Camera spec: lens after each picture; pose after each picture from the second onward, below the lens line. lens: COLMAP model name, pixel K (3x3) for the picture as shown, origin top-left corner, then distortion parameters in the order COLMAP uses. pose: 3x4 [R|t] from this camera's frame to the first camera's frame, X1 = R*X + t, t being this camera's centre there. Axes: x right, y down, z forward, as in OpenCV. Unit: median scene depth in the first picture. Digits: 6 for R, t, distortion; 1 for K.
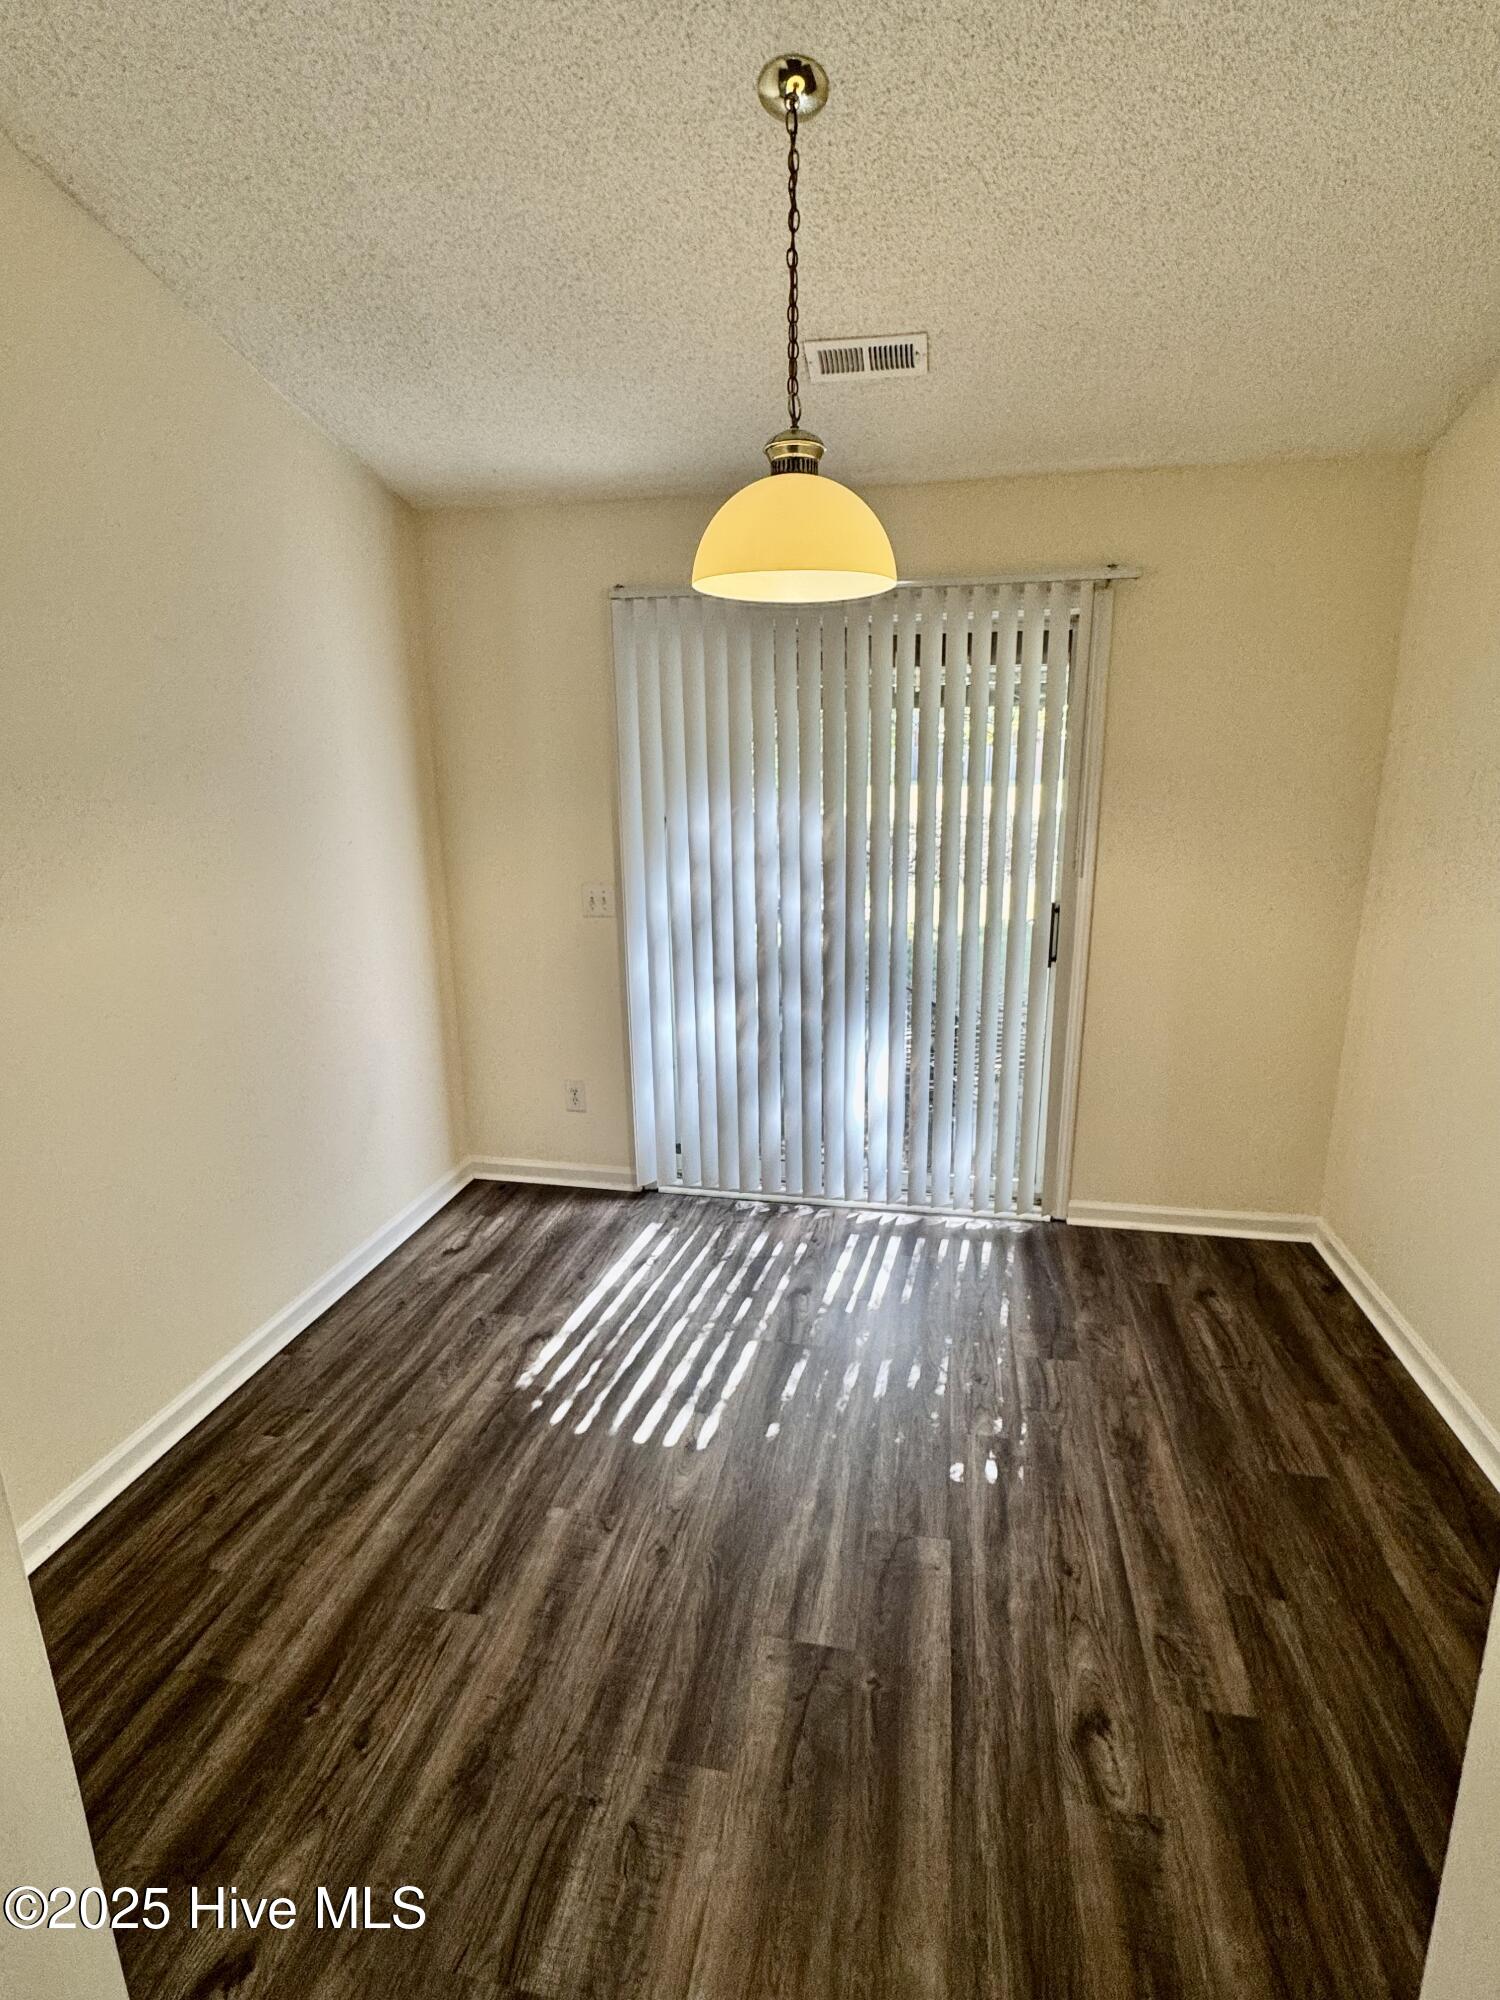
lens RADIAL K [[966.7, 0, 756.9], [0, 966.7, 1001.9], [0, 0, 1]] dist [-0.002027, -0.000030]
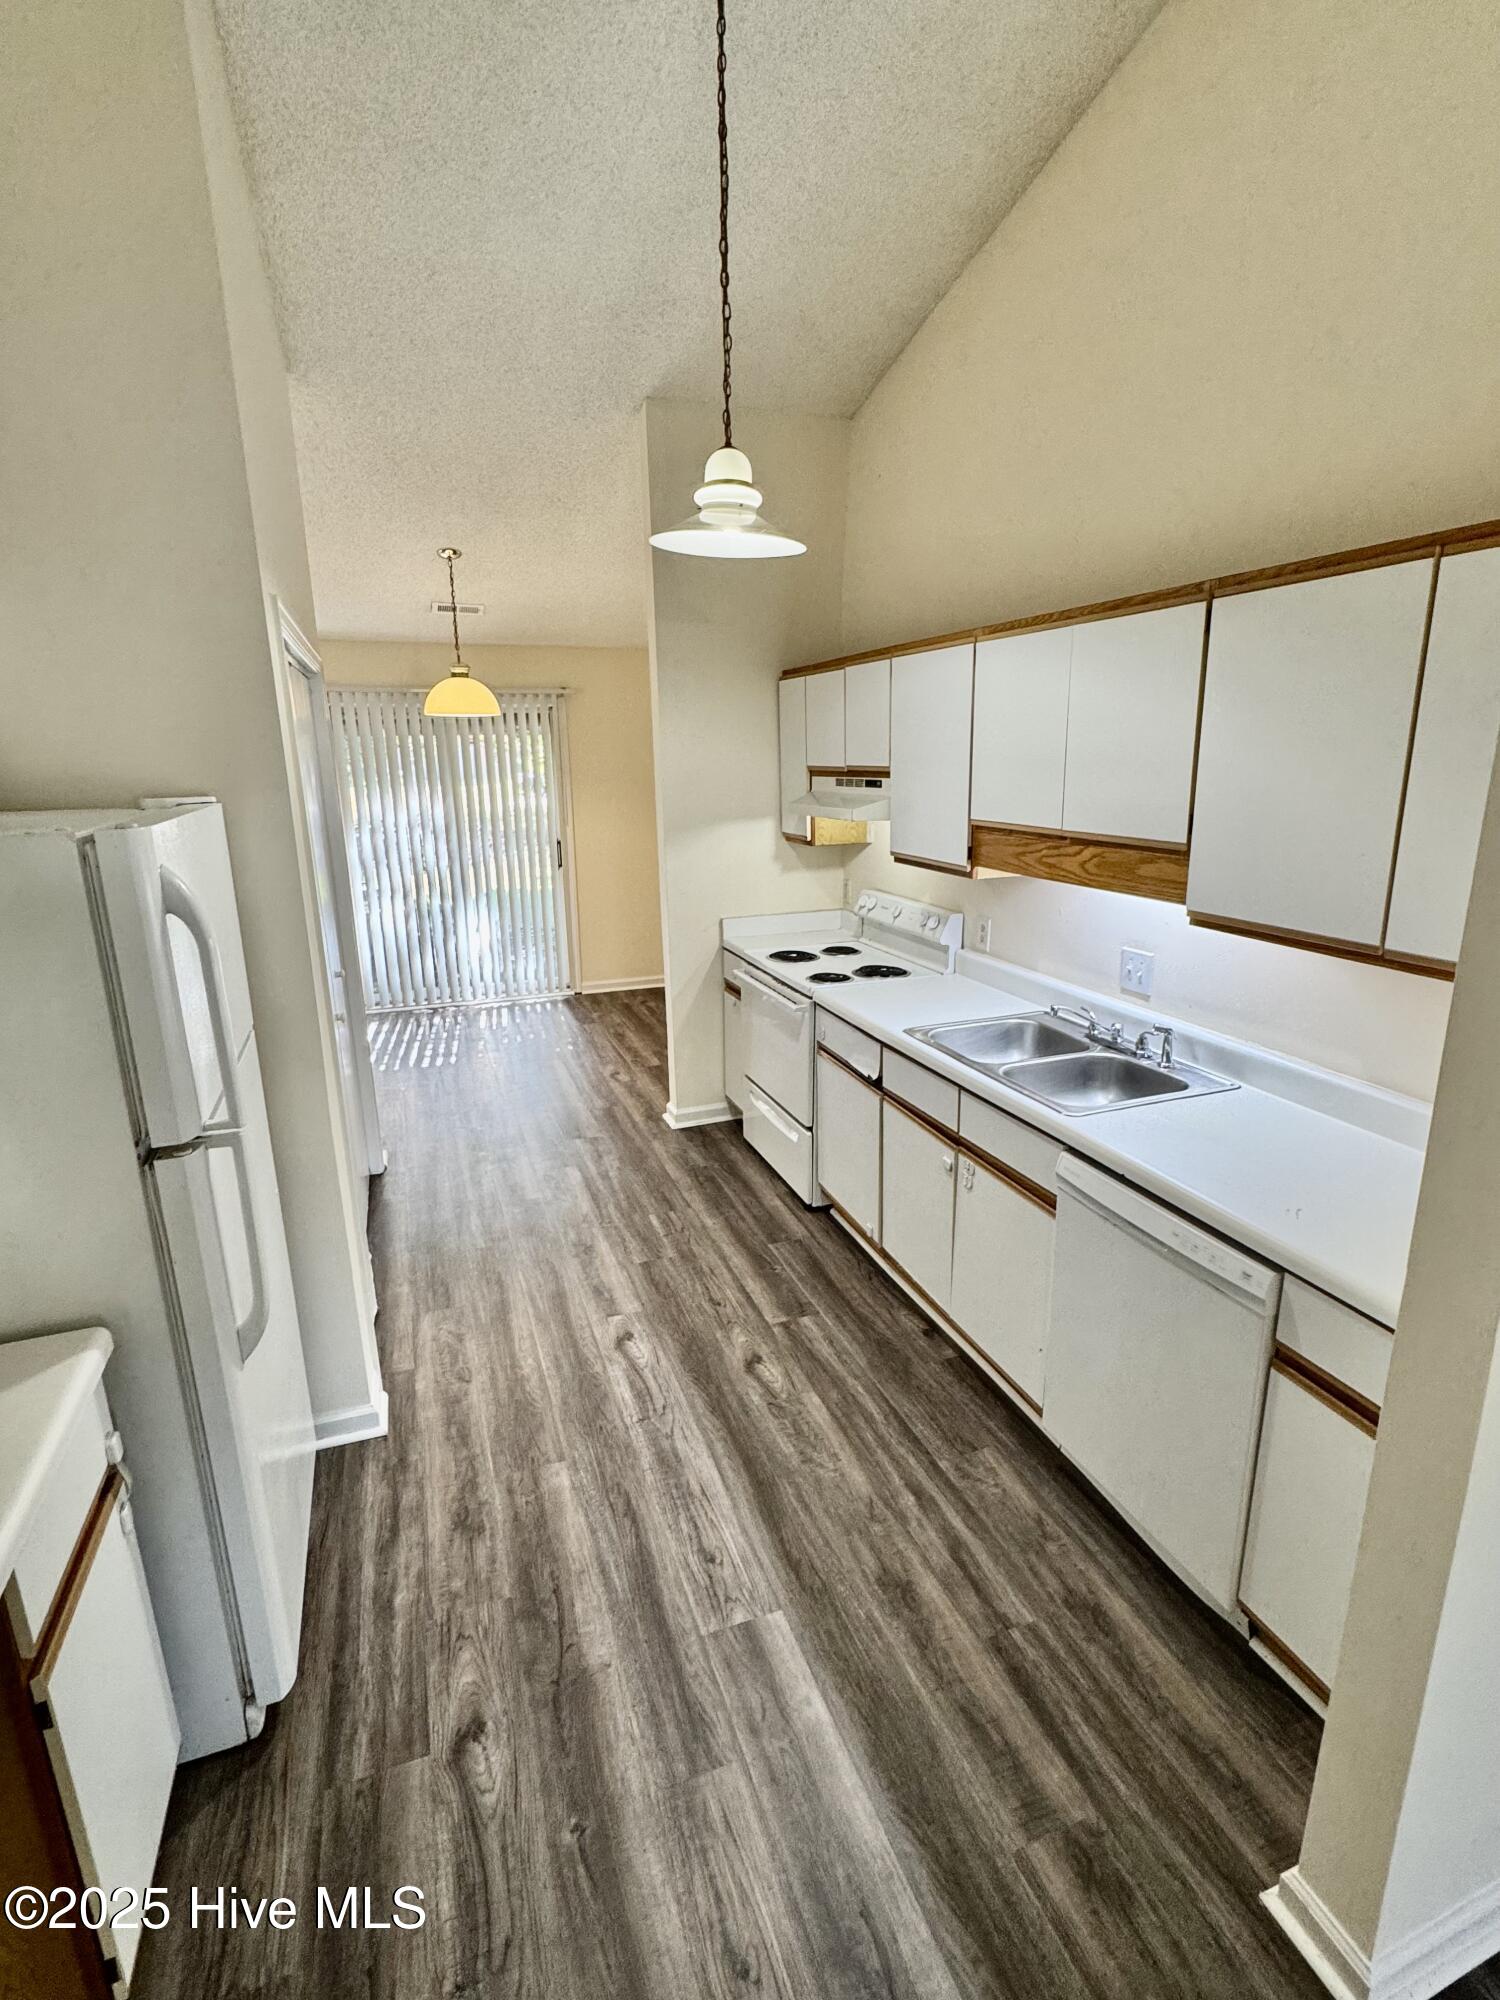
lens RADIAL K [[966.7, 0, 757.6], [0, 966.7, 1004.9], [0, 0, 1]] dist [-0.002027, -0.000030]
pose [[0.855204, -0.126396, 0.502643, -0.467011], [0.125237, 0.991465, 0.036237, 0.253649], [-0.502933, 0.031959, 0.863734, -1.134402]]
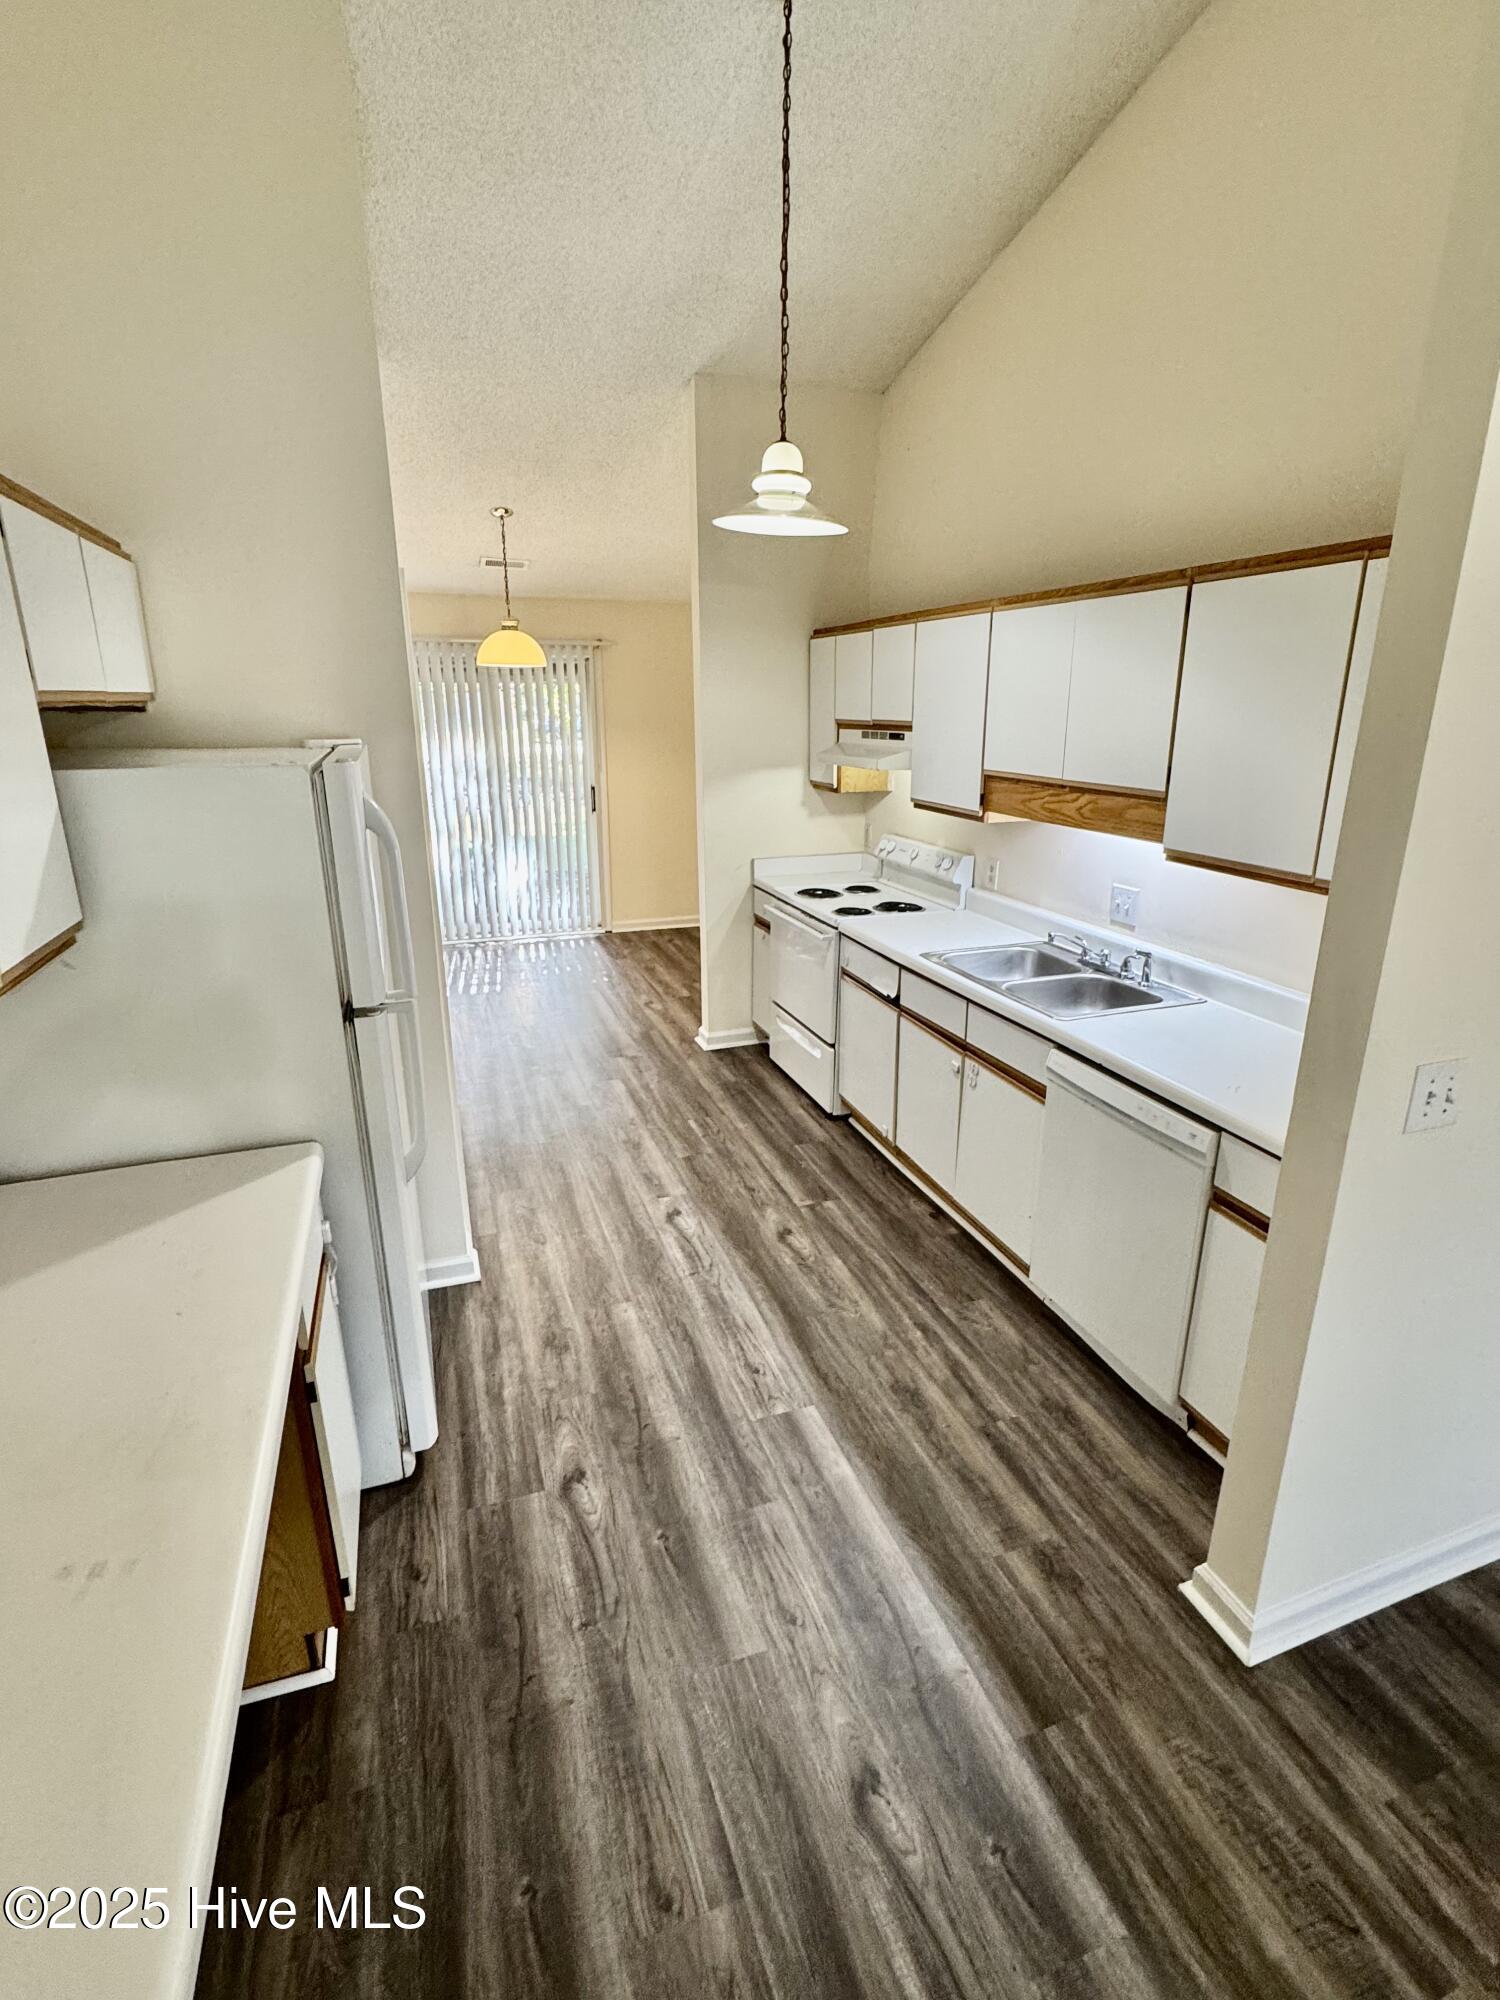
lens RADIAL K [[966.7, 0, 754.1], [0, 966.7, 1004.7], [0, 0, 1]] dist [-0.002027, -0.000030]
pose [[0.862438, -0.135074, 0.487808, -0.576392], [0.108556, 0.990670, 0.082391, 0.278229], [-0.494385, -0.018103, 0.869054, -1.247250]]
